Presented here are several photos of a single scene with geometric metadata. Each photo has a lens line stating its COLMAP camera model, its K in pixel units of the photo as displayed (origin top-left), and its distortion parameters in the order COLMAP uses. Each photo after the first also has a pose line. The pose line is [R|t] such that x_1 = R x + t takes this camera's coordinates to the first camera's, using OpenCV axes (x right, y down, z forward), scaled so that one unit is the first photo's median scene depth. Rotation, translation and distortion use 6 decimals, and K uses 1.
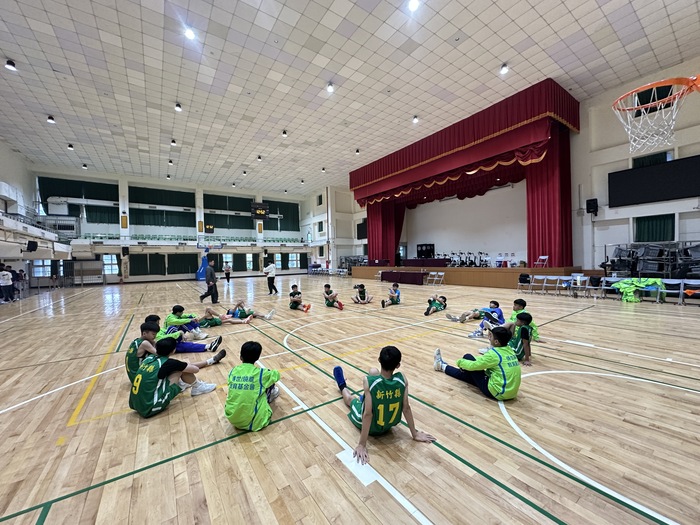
lens RADIAL K [[276.6, 0, 352.6], [0, 276.6, 262.6], [0, 0, 1]] dist [-0.001119, 0.000323]
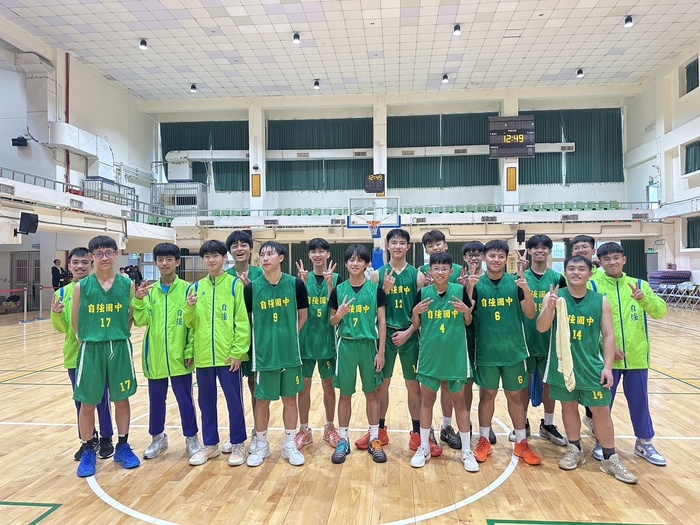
lens RADIAL K [[494.3, 0, 346.1], [0, 494.3, 264.9], [0, 0, 1]] dist [0.038249, -0.037822]
pose [[0.756654, 0.014697, -0.653650, -0.050795], [-0.016895, 0.999853, 0.002923, 0.004543], [0.653597, 0.008832, 0.756791, 0.379616]]
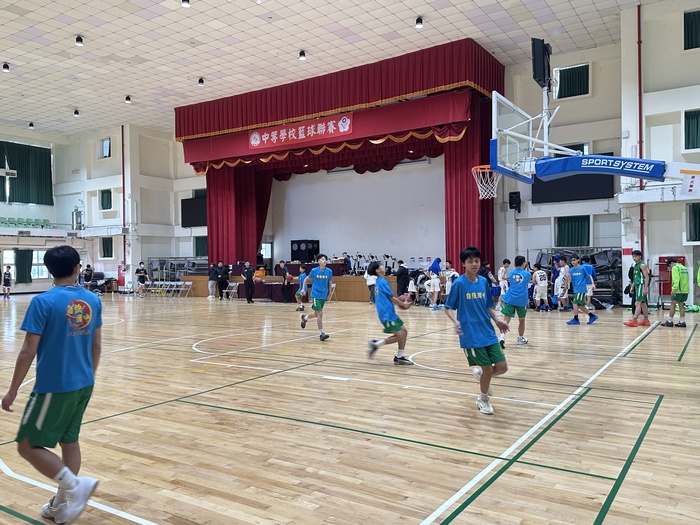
lens RADIAL K [[572.4, 0, 342.5], [0, 572.4, 261.3], [0, 0, 1]] dist [0.113454, -0.075126]
pose [[0.932921, 0.013164, 0.359841, -0.128797], [-0.006176, 0.999770, -0.020560, 0.006833], [-0.360028, 0.016958, 0.932787, -0.241181]]
